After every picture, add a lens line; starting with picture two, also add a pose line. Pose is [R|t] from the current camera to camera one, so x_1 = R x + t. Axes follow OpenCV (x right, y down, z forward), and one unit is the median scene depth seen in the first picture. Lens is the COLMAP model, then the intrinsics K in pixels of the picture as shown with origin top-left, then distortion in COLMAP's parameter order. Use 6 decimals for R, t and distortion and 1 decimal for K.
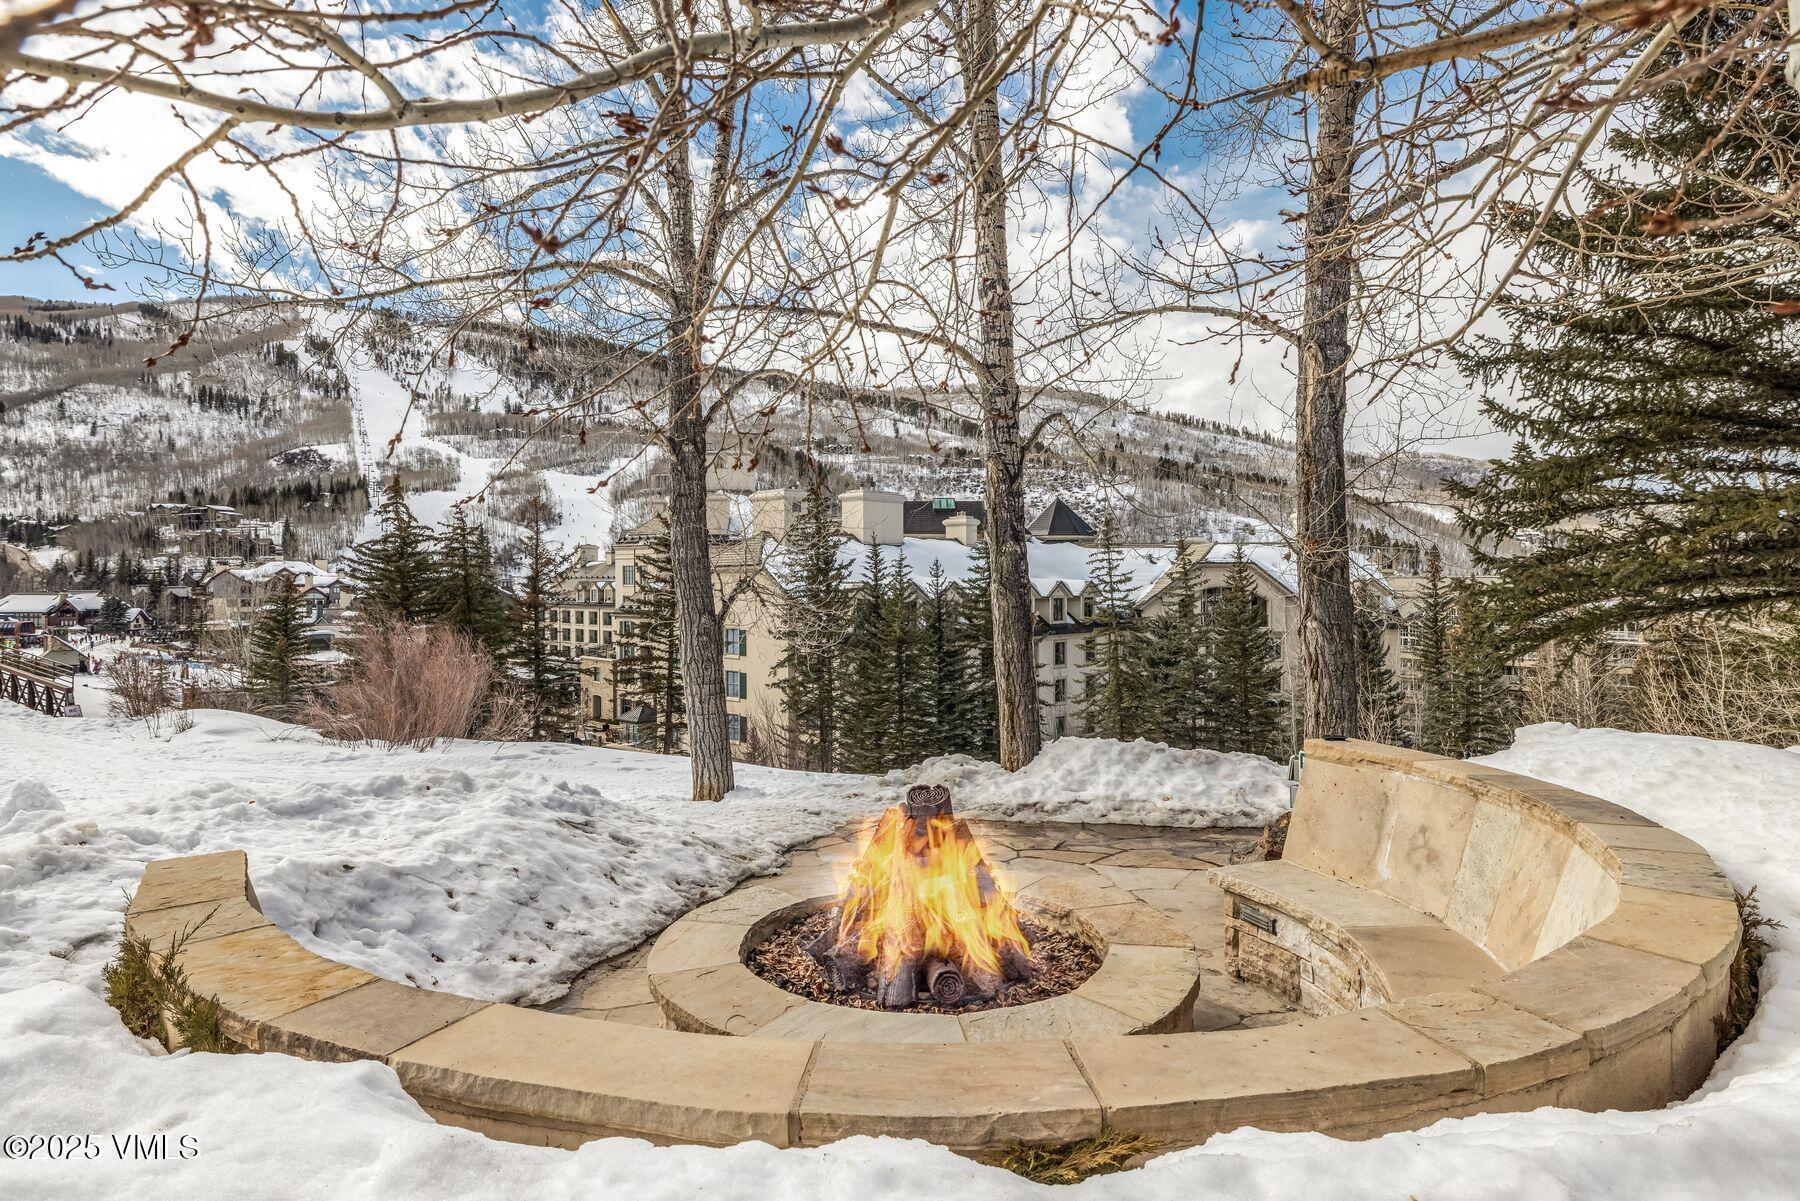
lens RADIAL K [[803.9, 0, 868.5], [0, 803.9, 589.1], [0, 0, 1]] dist [-0.001336, -0.000288]
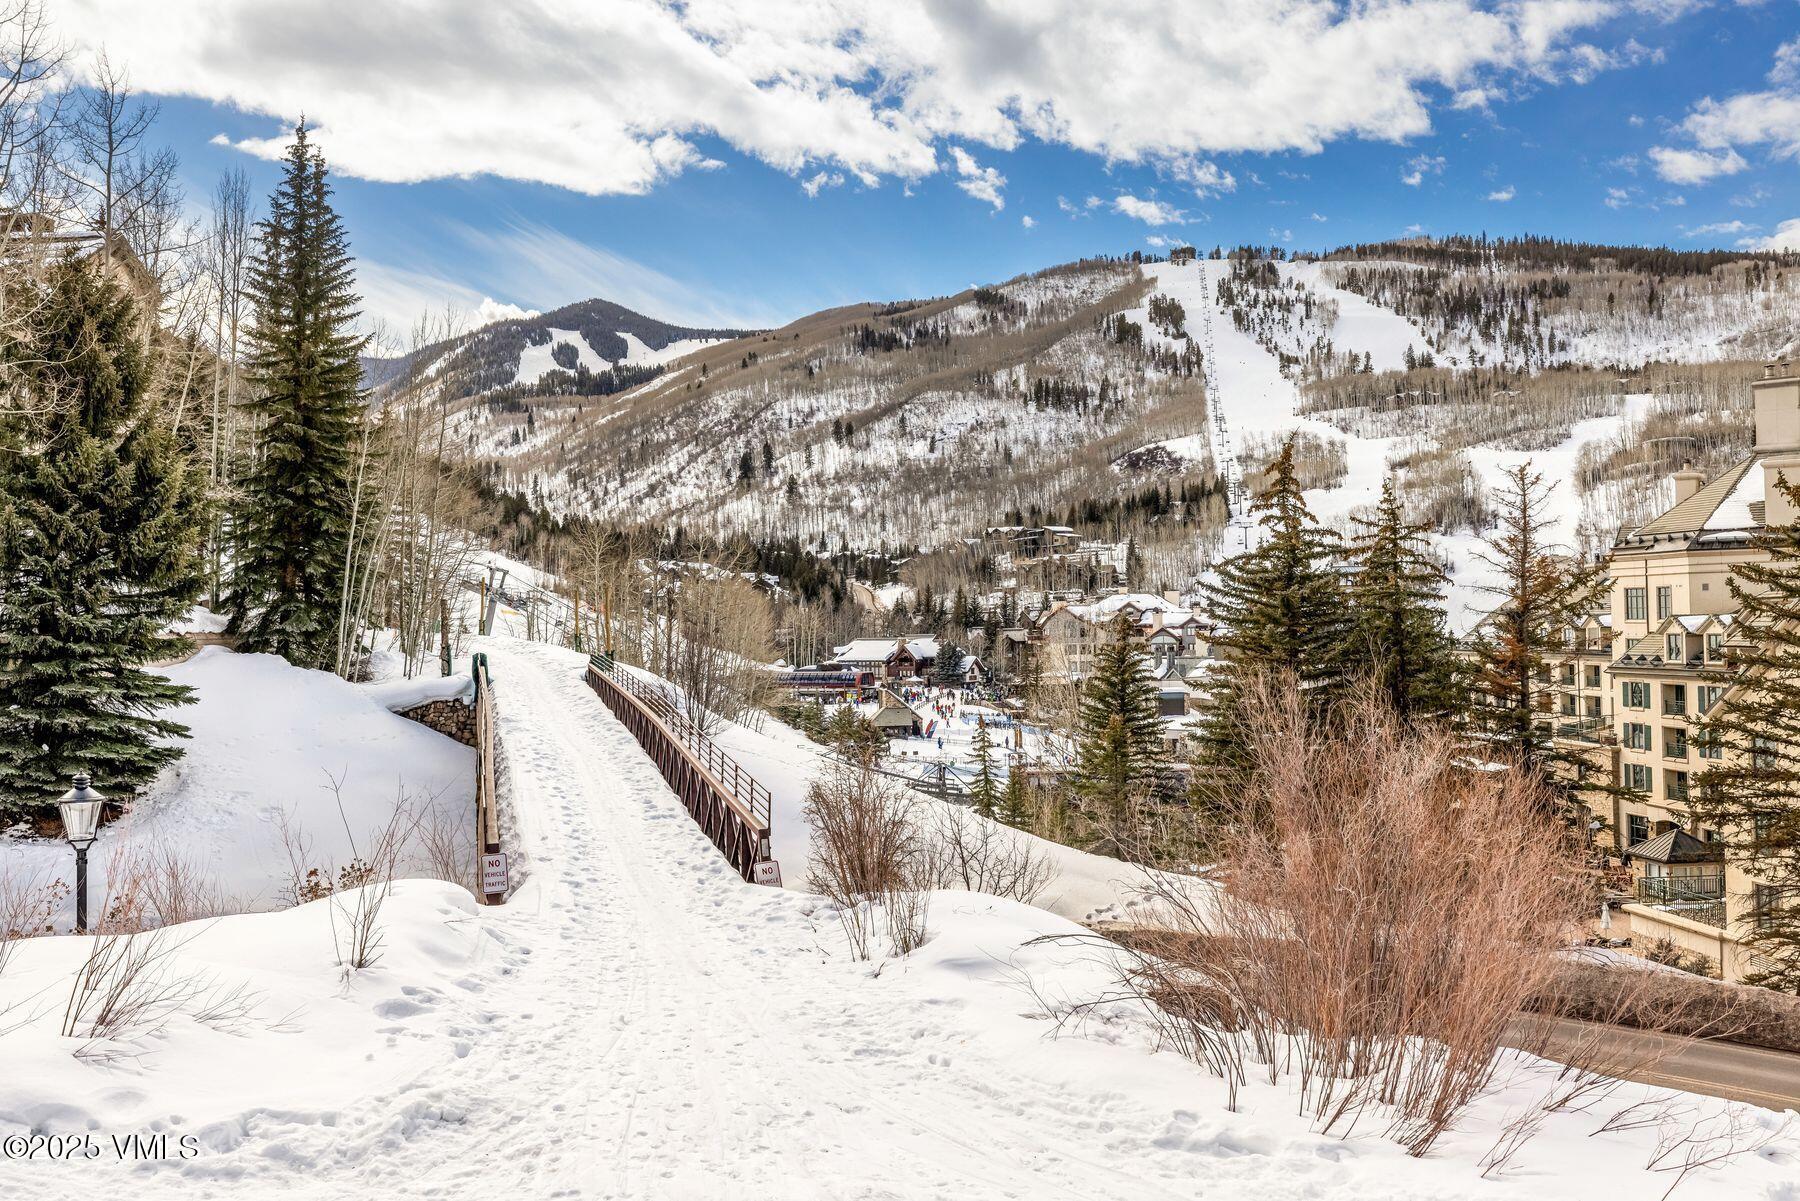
lens RADIAL K [[803.9, 0, 868.5], [0, 803.9, 589.1], [0, 0, 1]] dist [-0.001336, -0.000288]
pose [[0.570006, -0.029321, -0.821118, -0.261508], [-0.000072, 0.999361, -0.035736, -0.013079], [0.821641, 0.020428, 0.569639, 0.391933]]
